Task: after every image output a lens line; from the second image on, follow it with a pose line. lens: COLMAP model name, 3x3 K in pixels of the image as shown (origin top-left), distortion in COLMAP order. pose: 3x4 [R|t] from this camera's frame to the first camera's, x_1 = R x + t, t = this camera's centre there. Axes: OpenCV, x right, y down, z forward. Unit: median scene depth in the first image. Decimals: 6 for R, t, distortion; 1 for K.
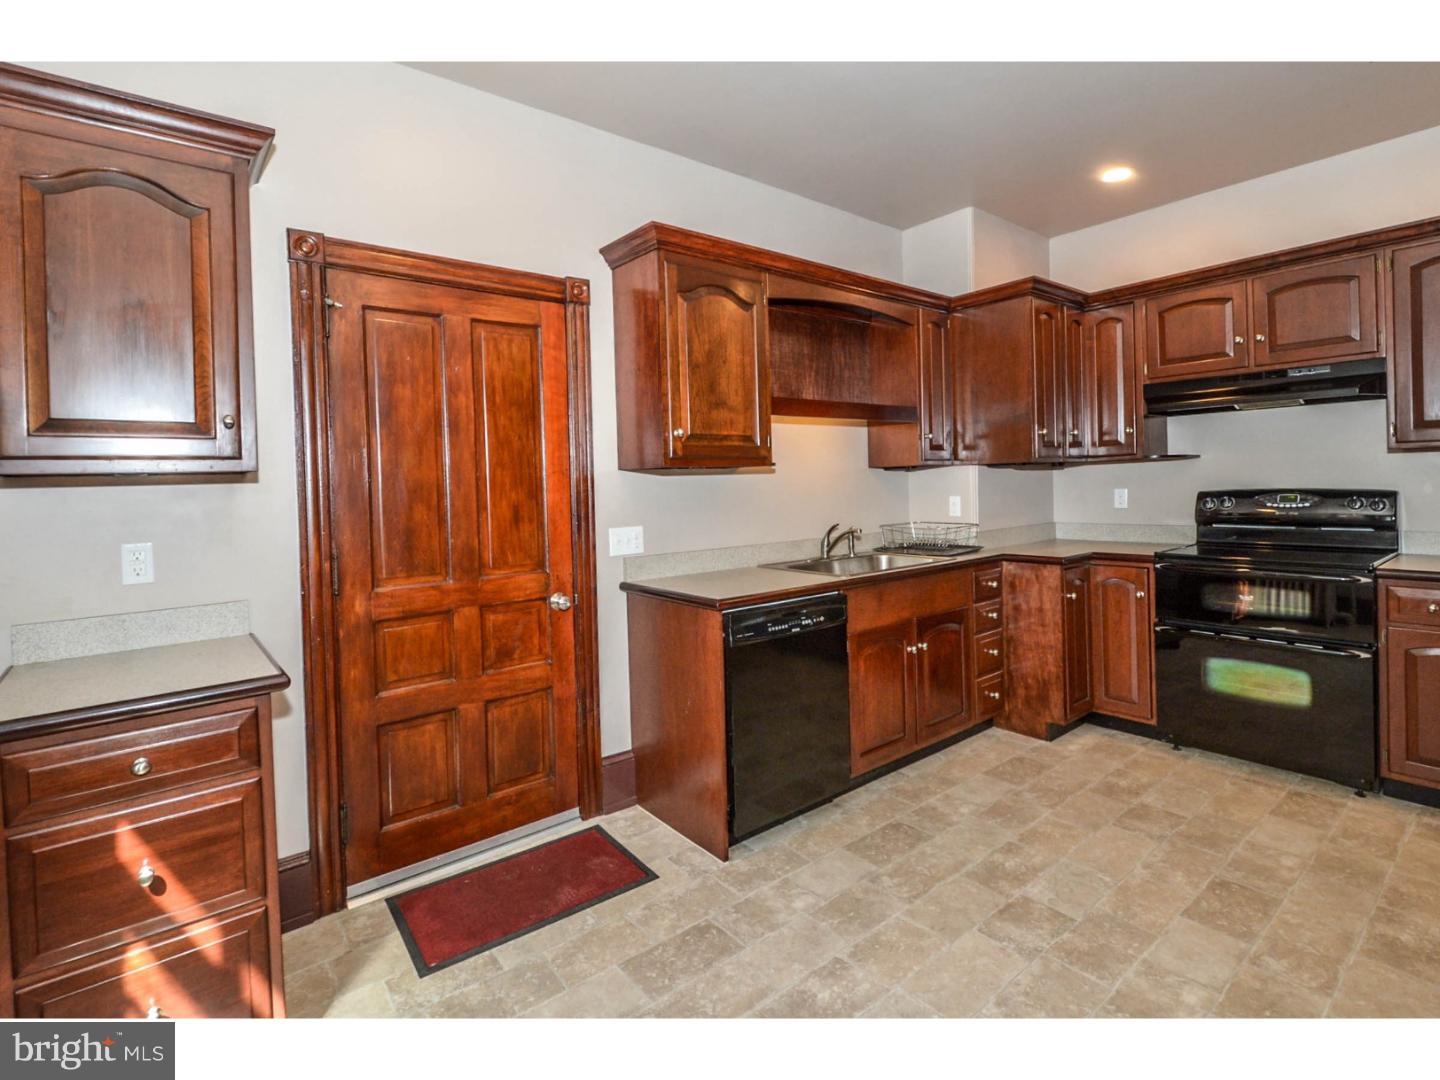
lens RADIAL K [[715.9, 0, 749.8], [0, 715.9, 490.3], [0, 0, 1]] dist [0.004307, 0.000404]
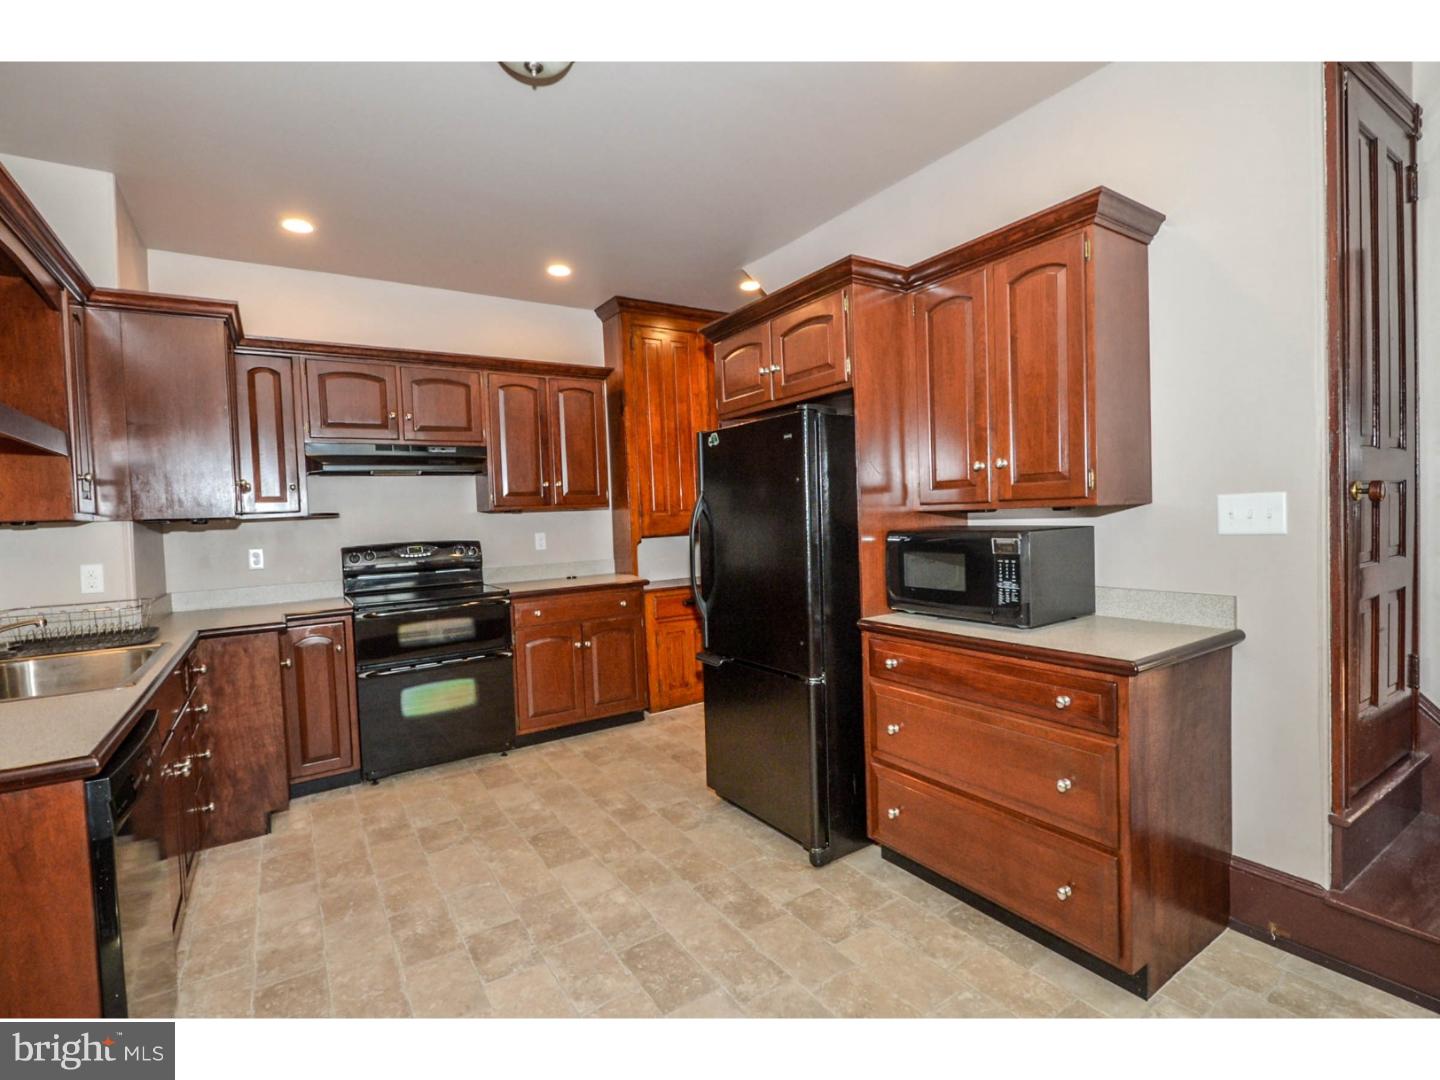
lens RADIAL K [[674.9, 0, 720.0], [0, 674.9, 540.0], [0, 0, 1]] dist [0.000747, 0.000187]
pose [[0.119300, -0.015584, 0.992736, -0.368426], [0.051398, 0.998633, 0.009500, 0.011195], [-0.991527, 0.049891, 0.119938, 0.363760]]
